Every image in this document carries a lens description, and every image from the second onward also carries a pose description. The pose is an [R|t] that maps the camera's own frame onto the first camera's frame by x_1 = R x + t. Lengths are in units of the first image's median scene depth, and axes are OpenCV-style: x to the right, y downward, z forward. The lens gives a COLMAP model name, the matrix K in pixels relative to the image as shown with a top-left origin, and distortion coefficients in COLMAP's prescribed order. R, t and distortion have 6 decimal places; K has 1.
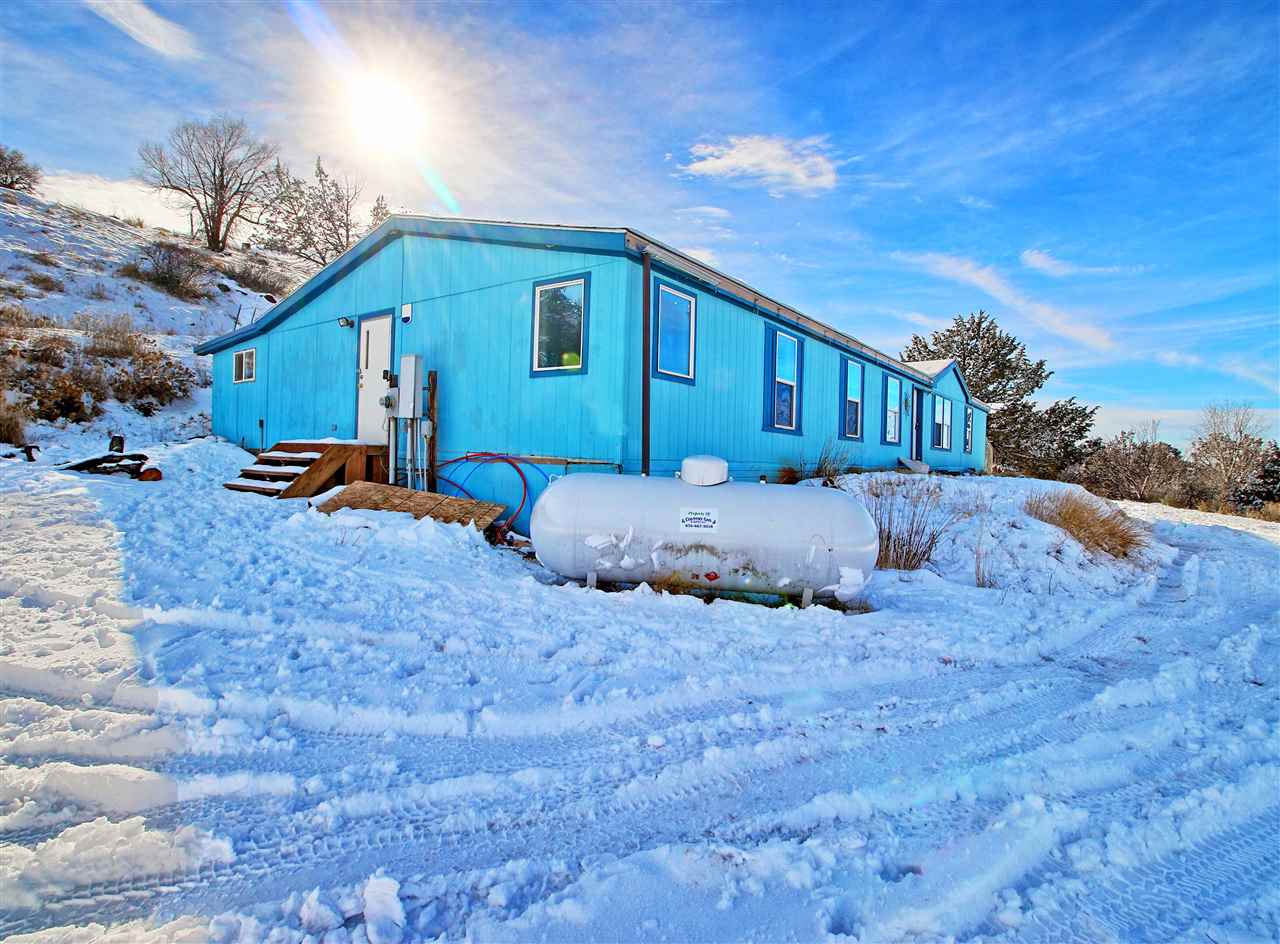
lens RADIAL K [[624.2, 0, 640.0], [0, 624.2, 472.0], [0, 0, 1]] dist [-0.015385, -0.000585]
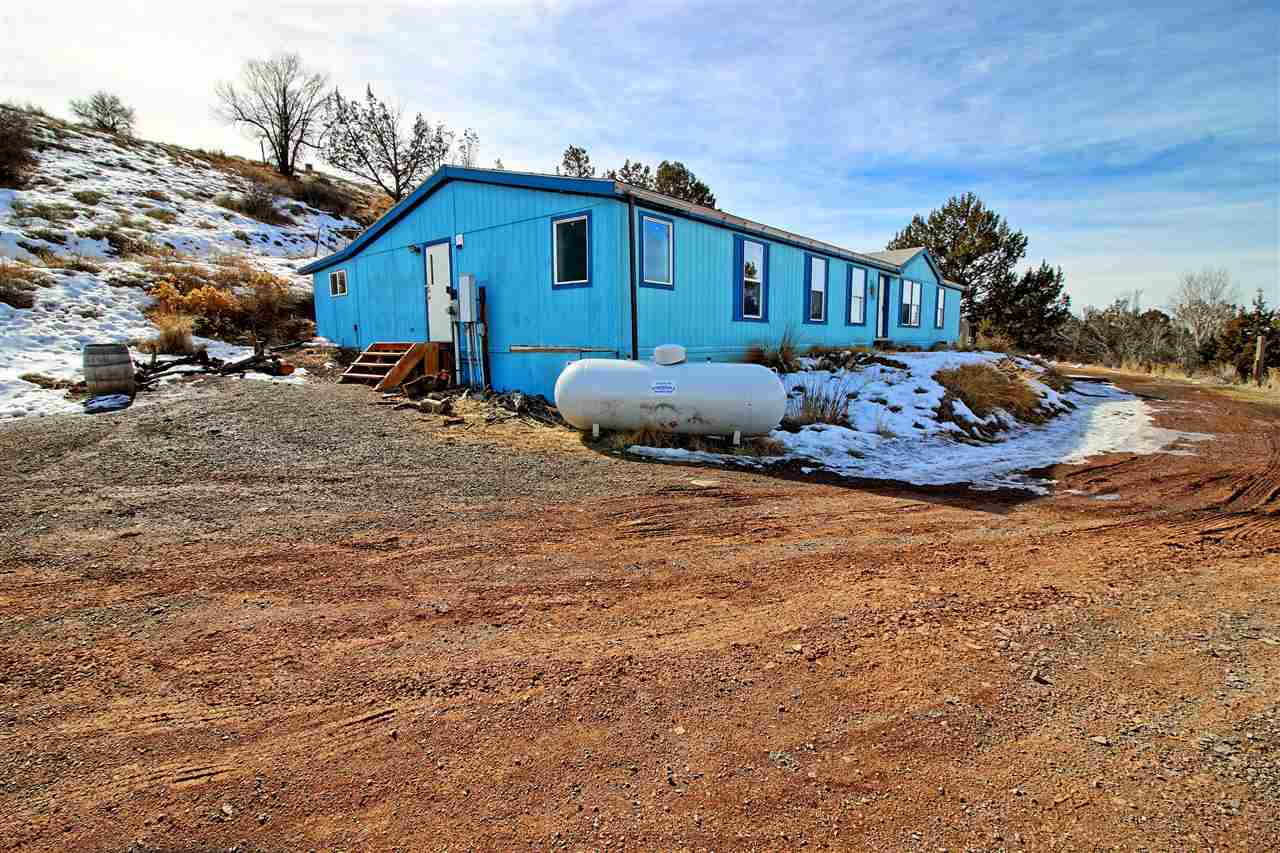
lens RADIAL K [[633.9, 0, 640.0], [0, 633.9, 426.5], [0, 0, 1]] dist [0.000610, 0.000259]
pose [[0.997008, -0.024343, -0.073361, 0.093718], [0.032721, 0.992796, 0.115262, -0.005629], [0.070026, -0.117318, 0.990622, -0.341167]]
